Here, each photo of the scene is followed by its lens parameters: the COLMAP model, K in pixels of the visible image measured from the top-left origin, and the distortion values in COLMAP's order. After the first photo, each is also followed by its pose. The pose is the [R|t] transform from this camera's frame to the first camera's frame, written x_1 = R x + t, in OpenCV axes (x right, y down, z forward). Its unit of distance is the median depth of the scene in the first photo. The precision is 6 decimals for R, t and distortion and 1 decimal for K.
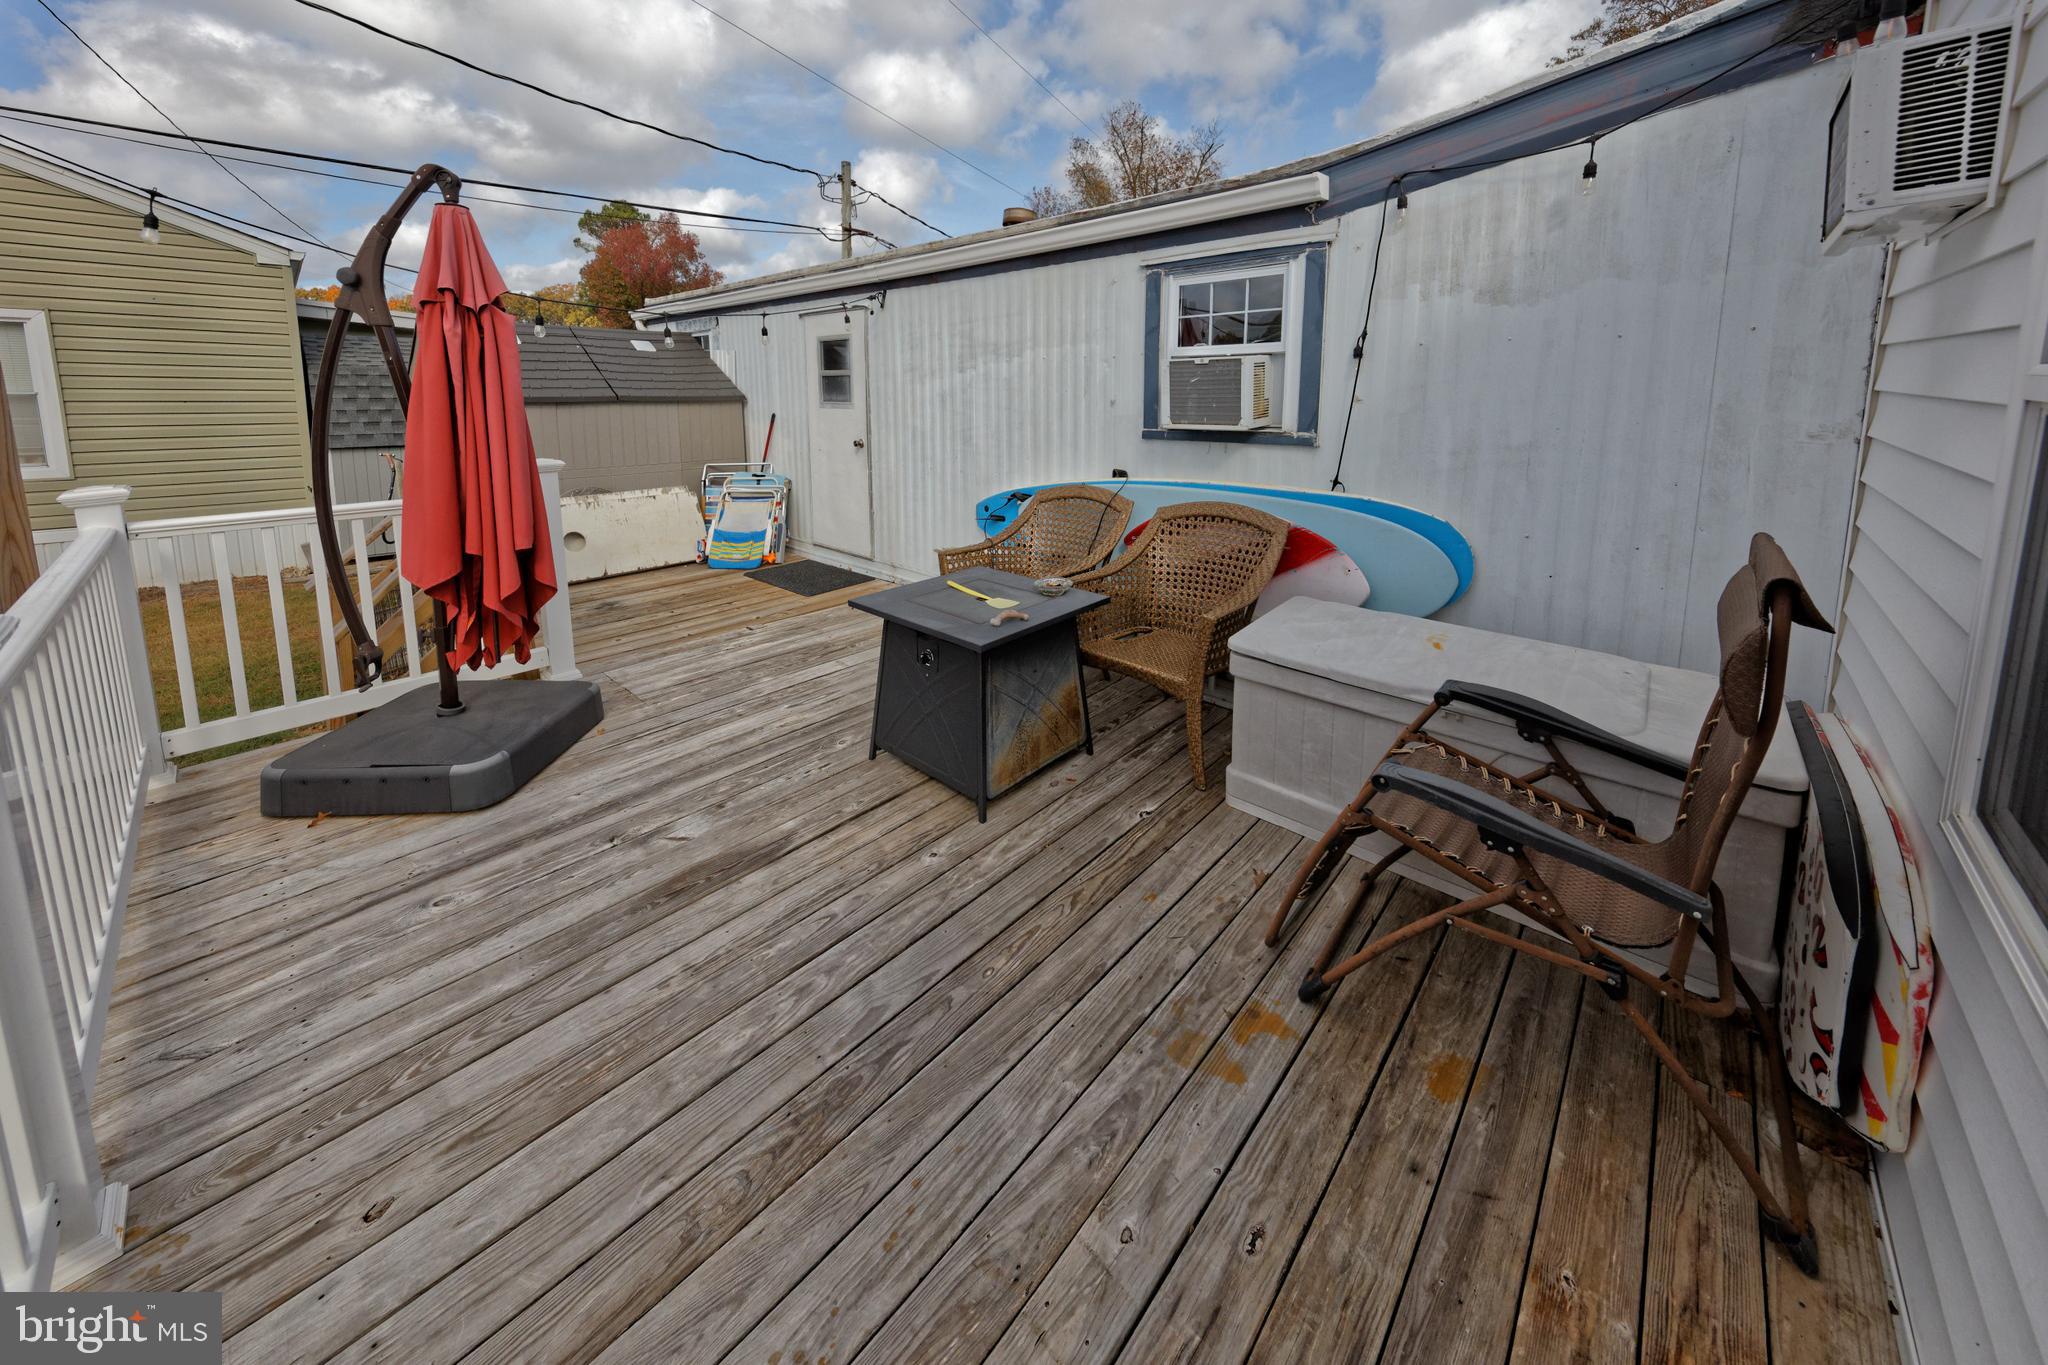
lens RADIAL K [[712.7, 0, 1019.8], [0, 712.7, 633.6], [0, 0, 1]] dist [0.018116, -0.008317]
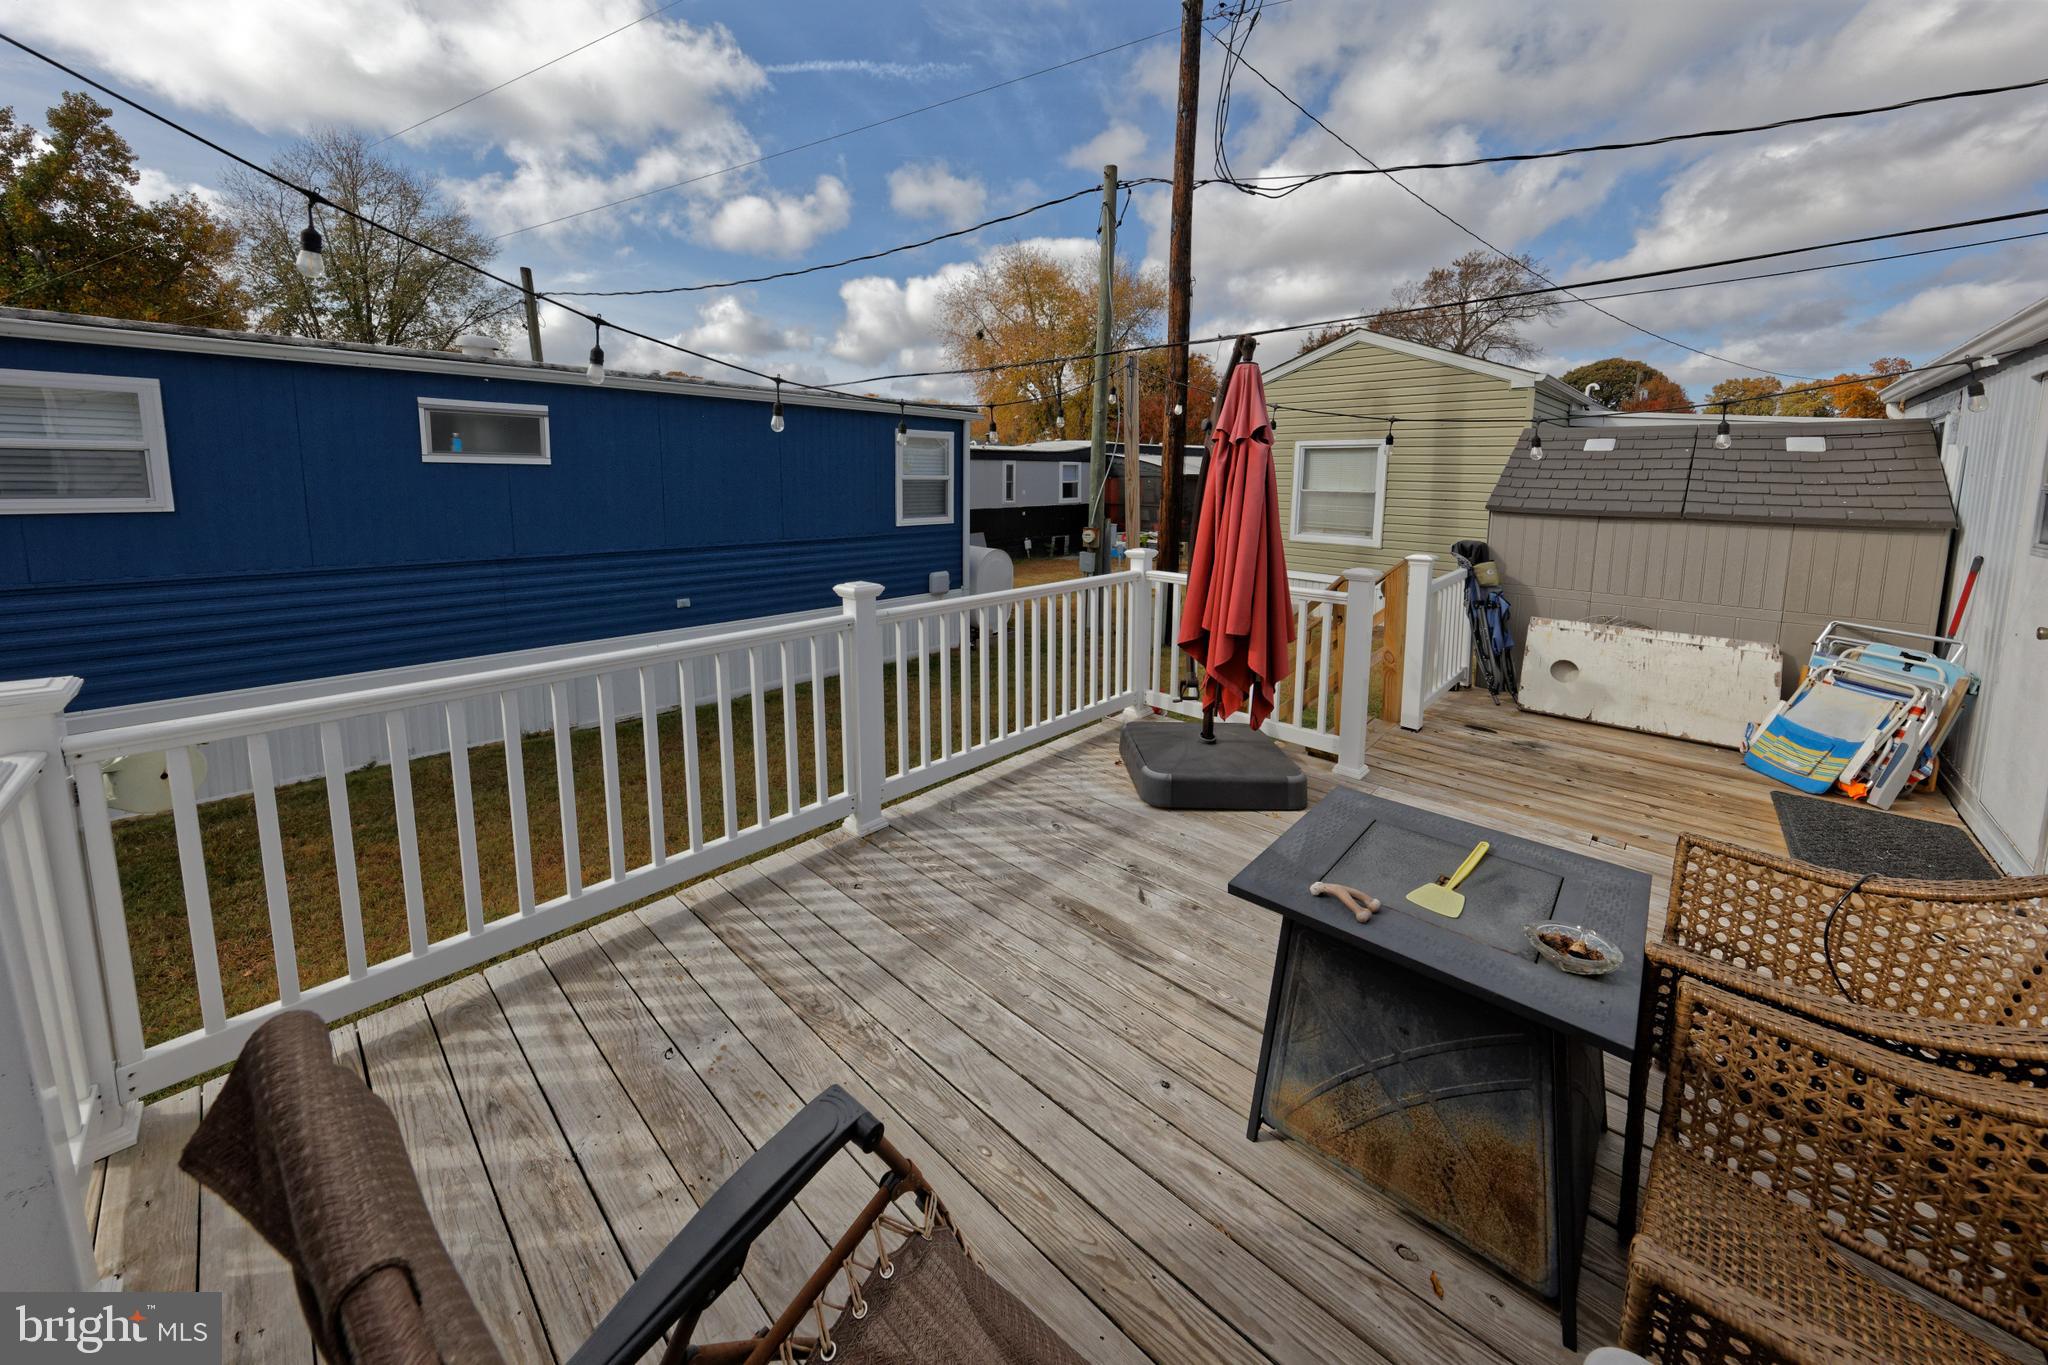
lens RADIAL K [[741.9, 0, 1024.0], [0, 741.9, 682.5], [0, 0, 1]] dist [0.033091, 0.000028]
pose [[-0.032555, 0.277632, -0.960136, 0.278730], [-0.338599, 0.900775, 0.271948, -0.136061], [0.940367, 0.333954, 0.064681, 0.306014]]
